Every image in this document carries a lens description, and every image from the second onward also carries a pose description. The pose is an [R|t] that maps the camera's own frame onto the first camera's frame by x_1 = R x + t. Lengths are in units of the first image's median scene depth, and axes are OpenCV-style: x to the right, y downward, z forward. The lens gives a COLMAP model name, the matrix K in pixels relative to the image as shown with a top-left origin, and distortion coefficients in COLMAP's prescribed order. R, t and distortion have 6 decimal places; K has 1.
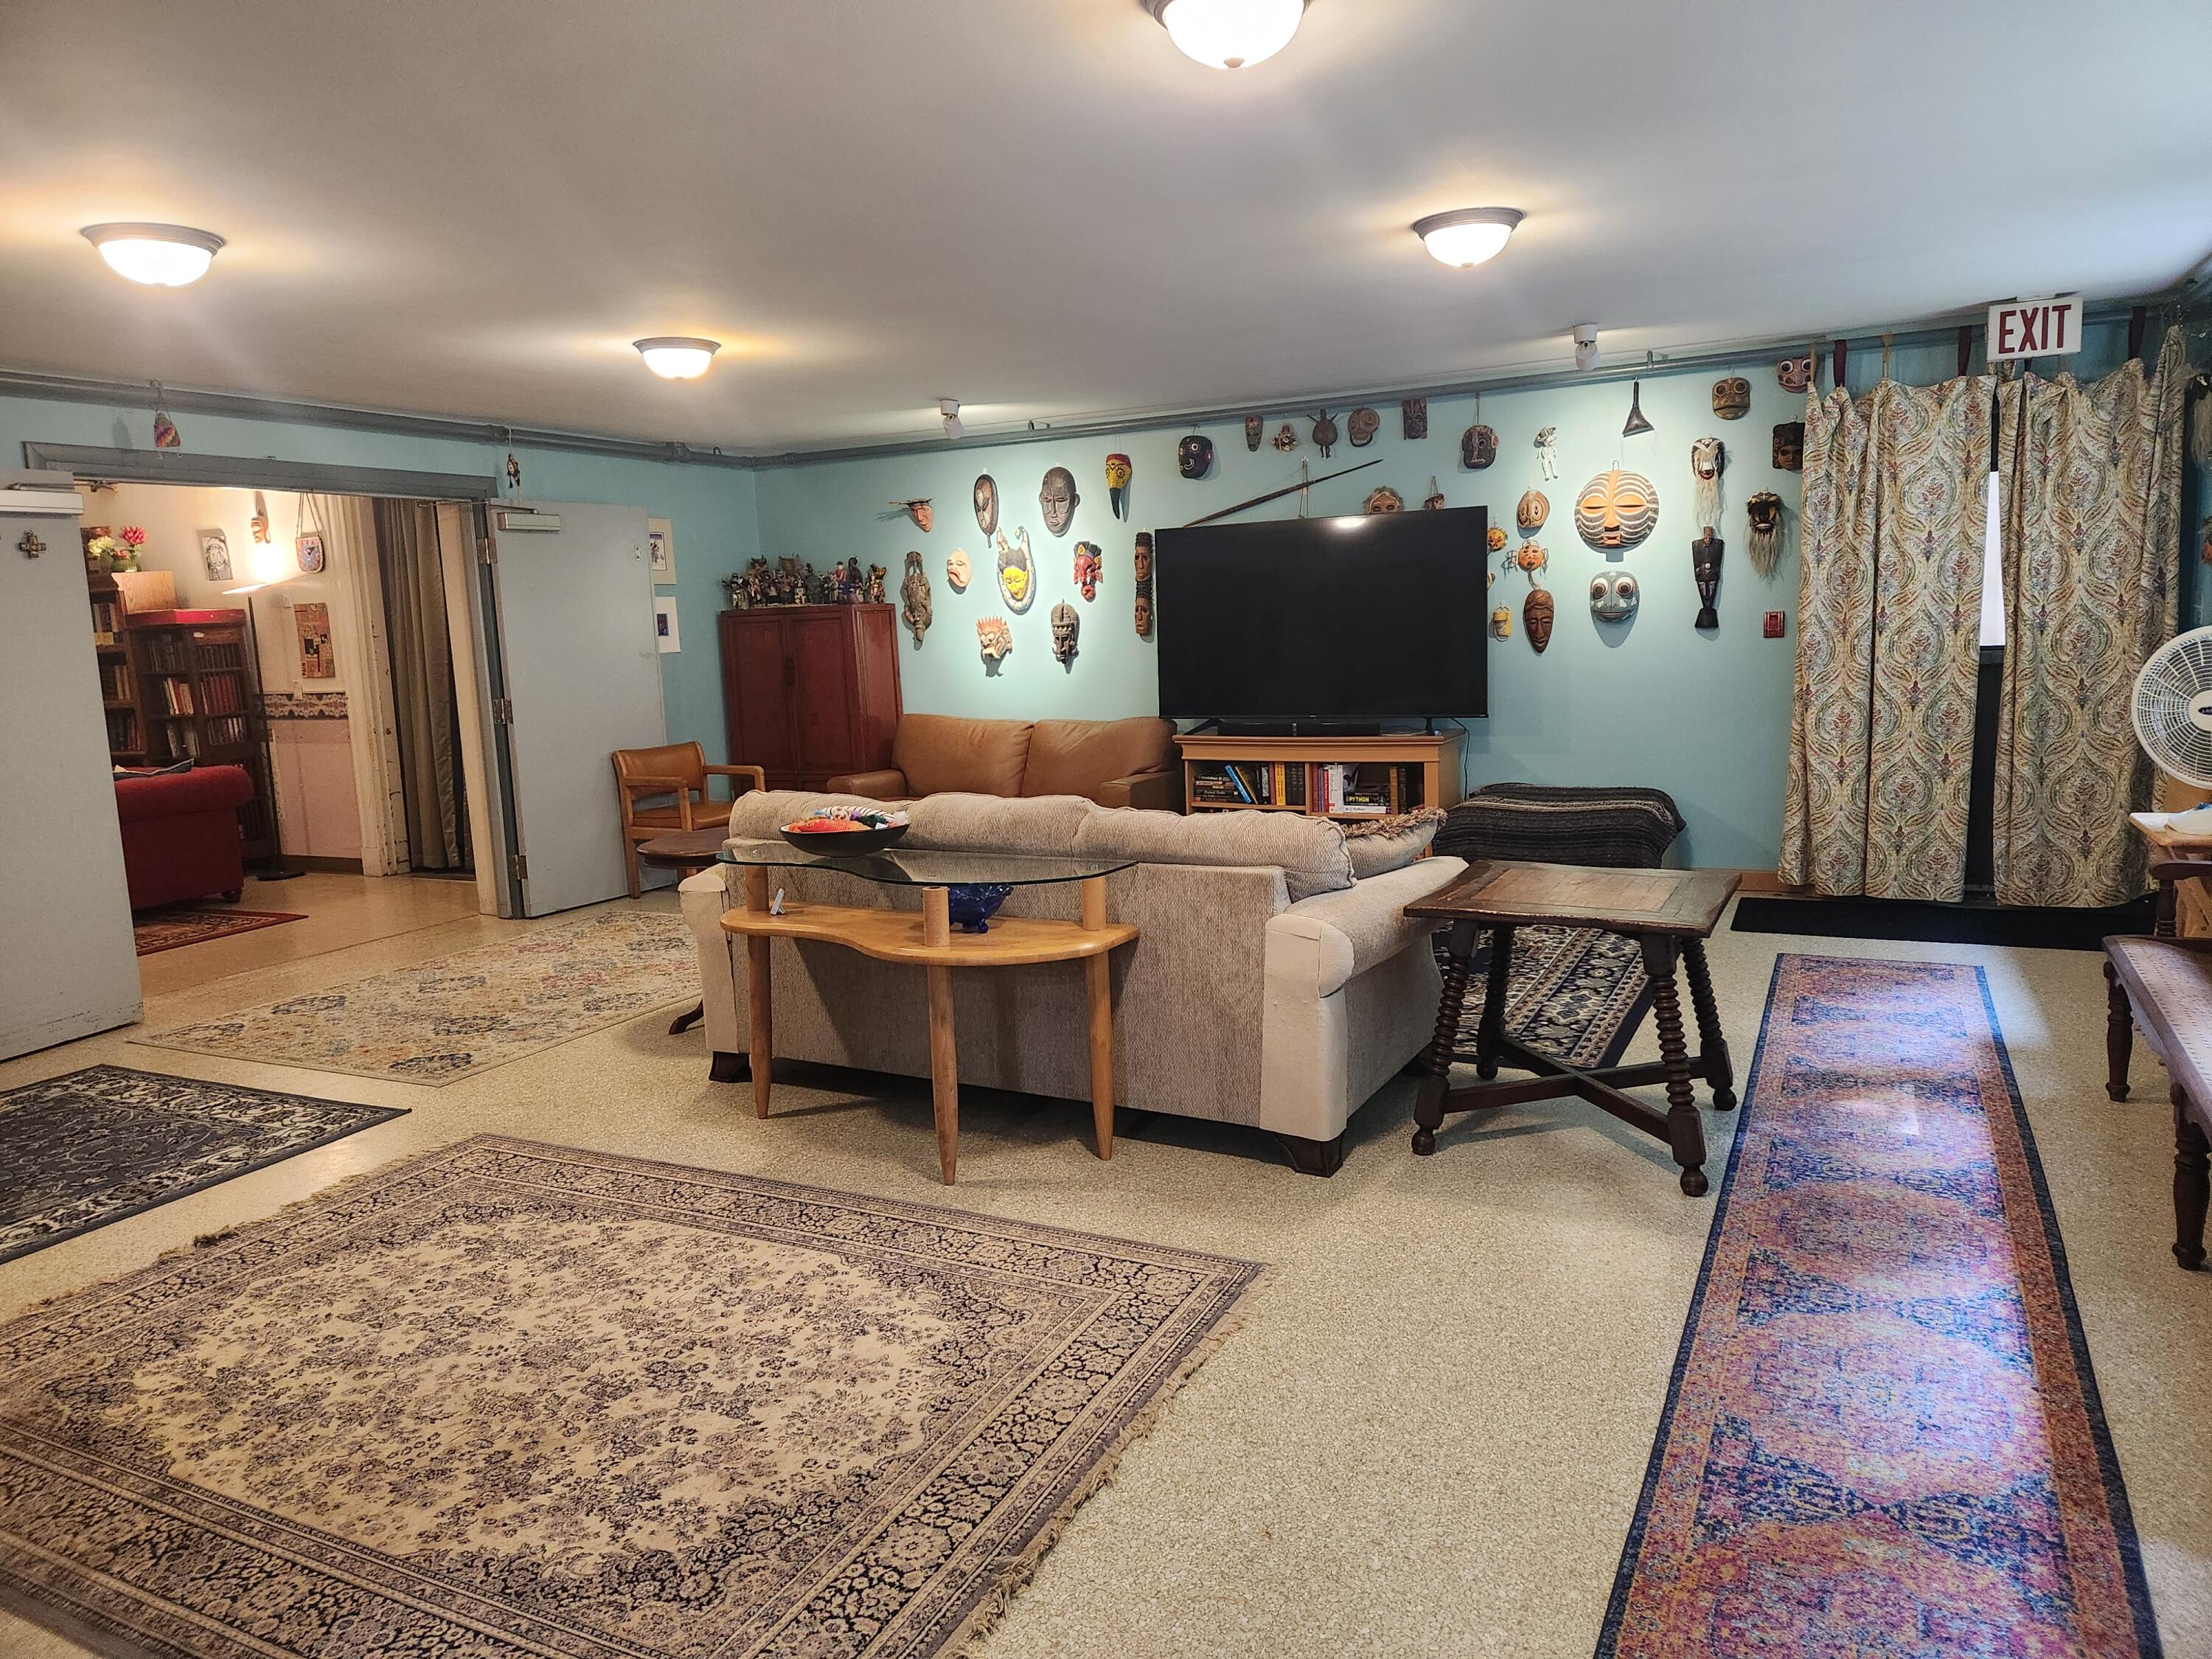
lens RADIAL K [[1483.5, 0, 1117.3], [0, 1483.5, 813.9], [0, 0, 1]] dist [0.086040, -0.073224]
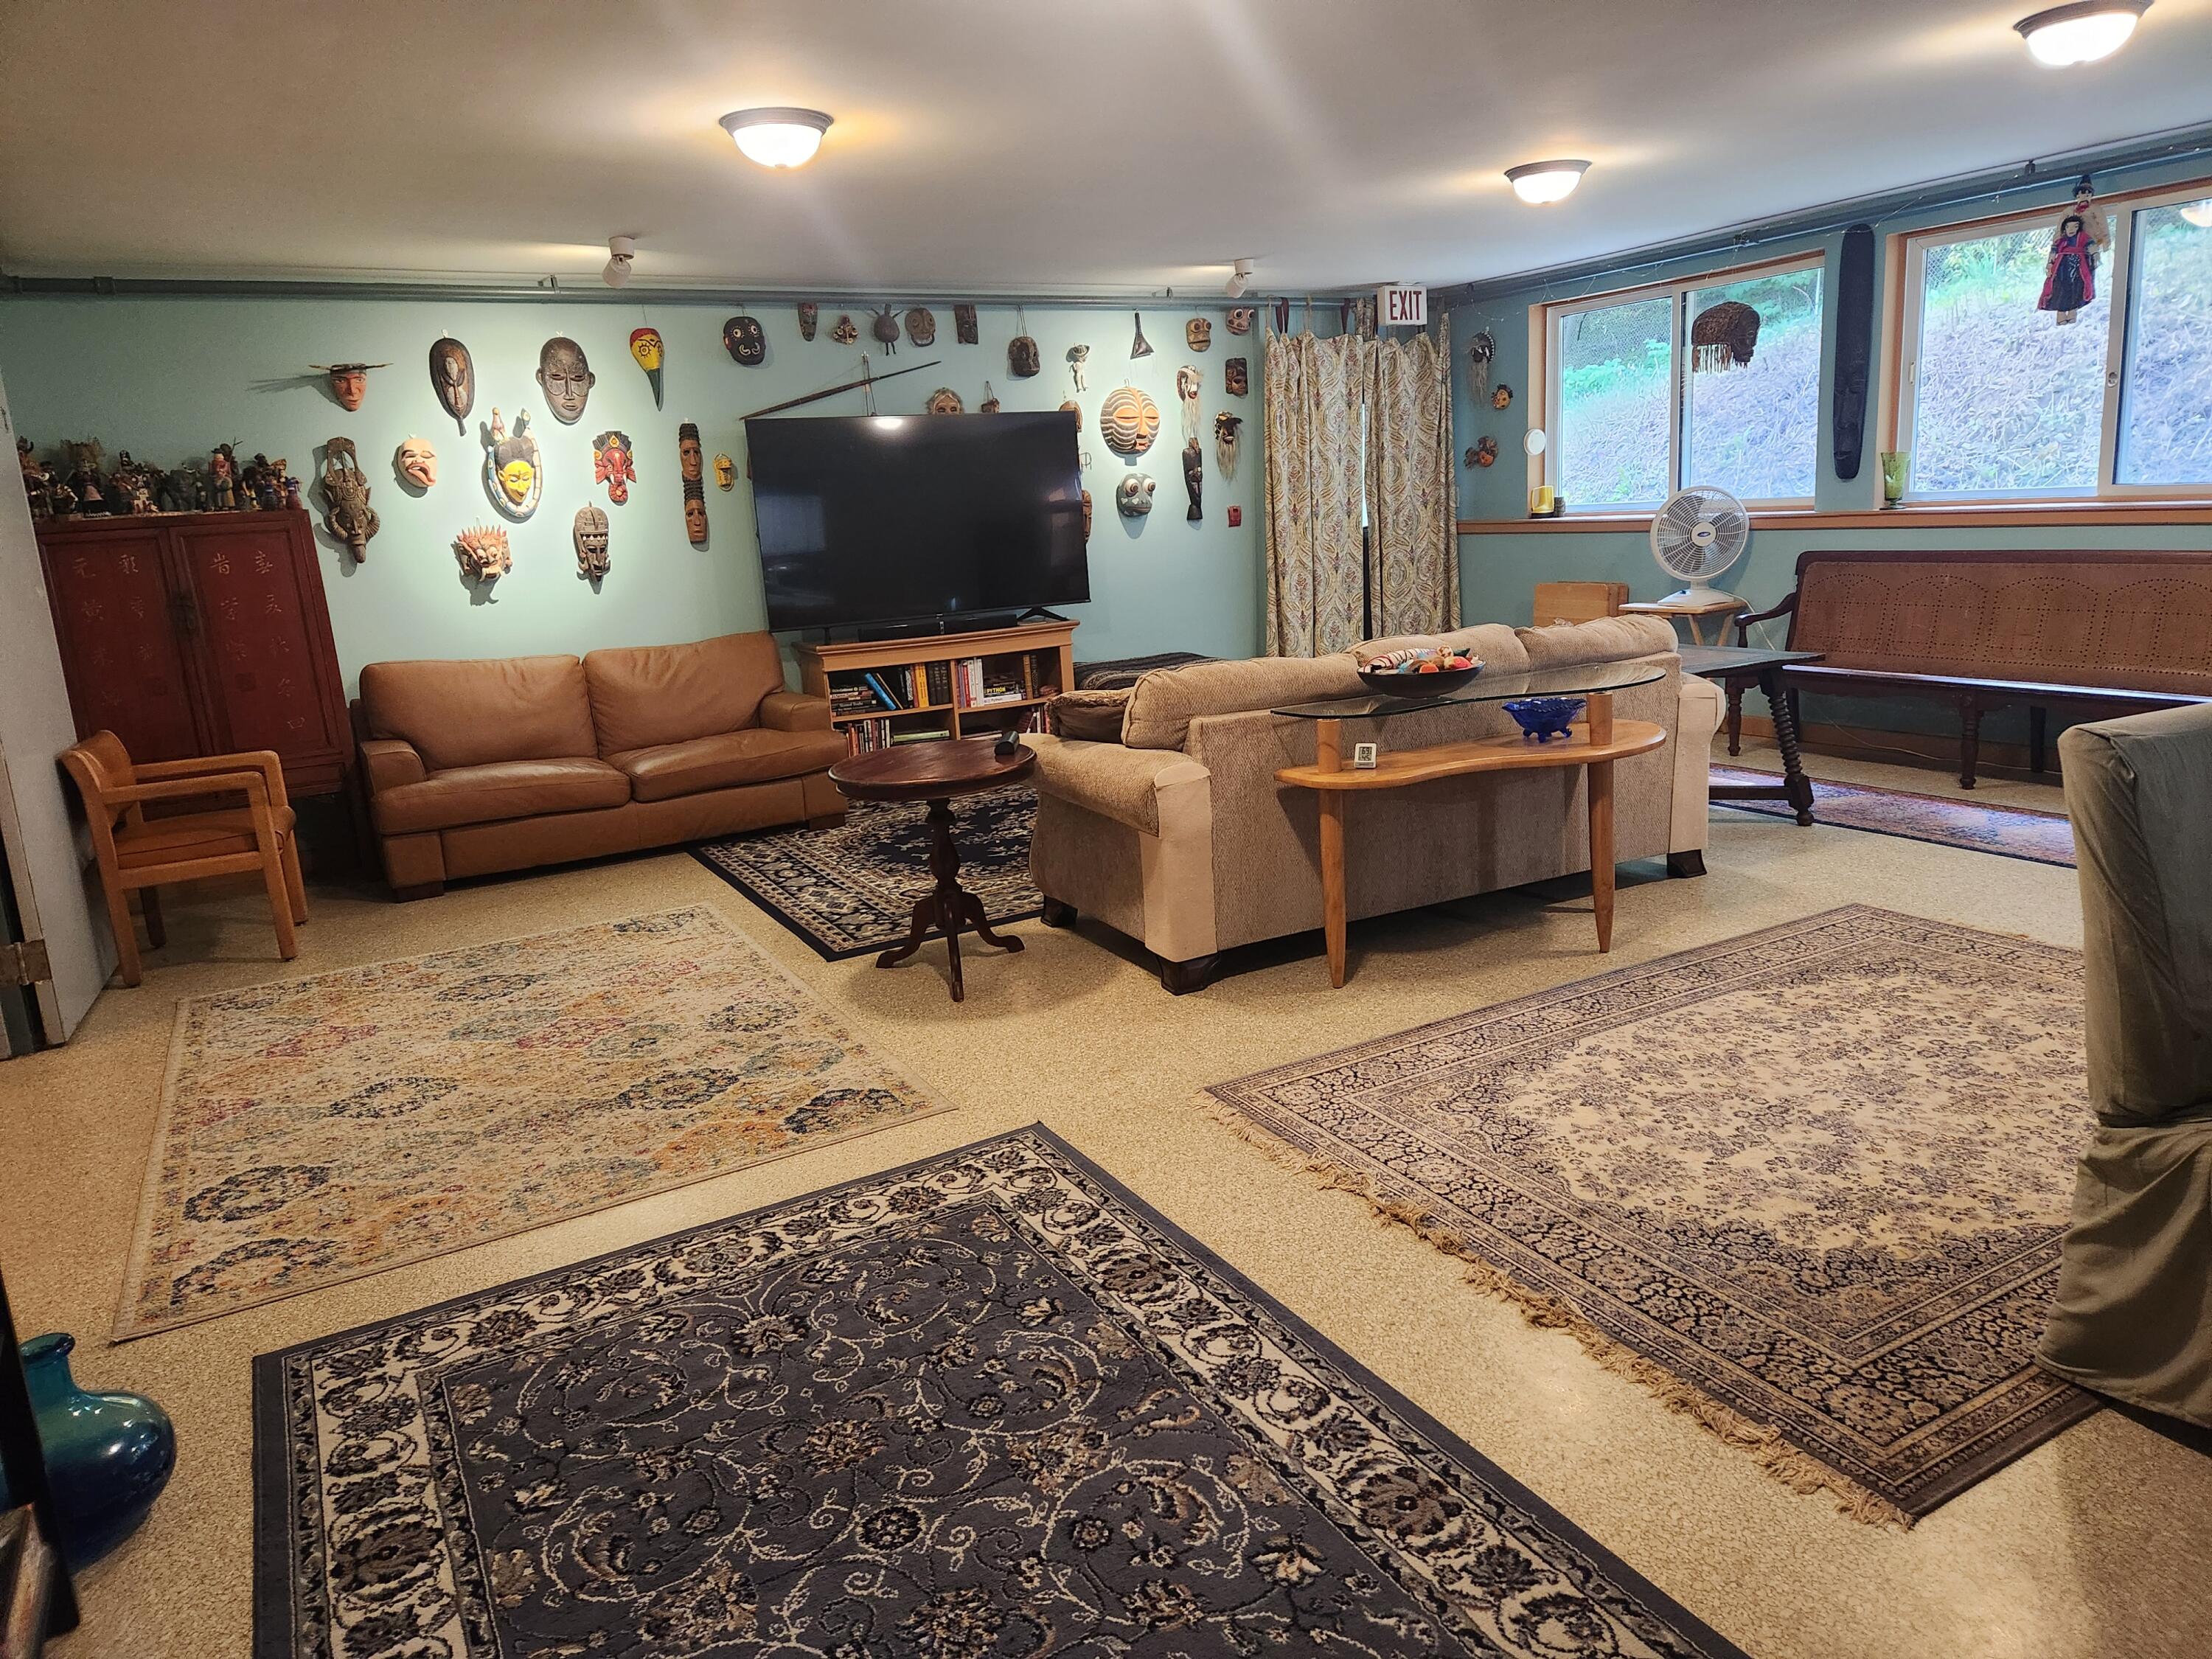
lens RADIAL K [[1483.5, 0, 1117.3], [0, 1483.5, 813.9], [0, 0, 1]] dist [0.086040, -0.073224]
pose [[0.551157, -0.167967, 0.817321, -0.830807], [0.152221, 0.983332, 0.099434, -0.018784], [-0.820399, 0.069610, 0.567538, 0.431718]]
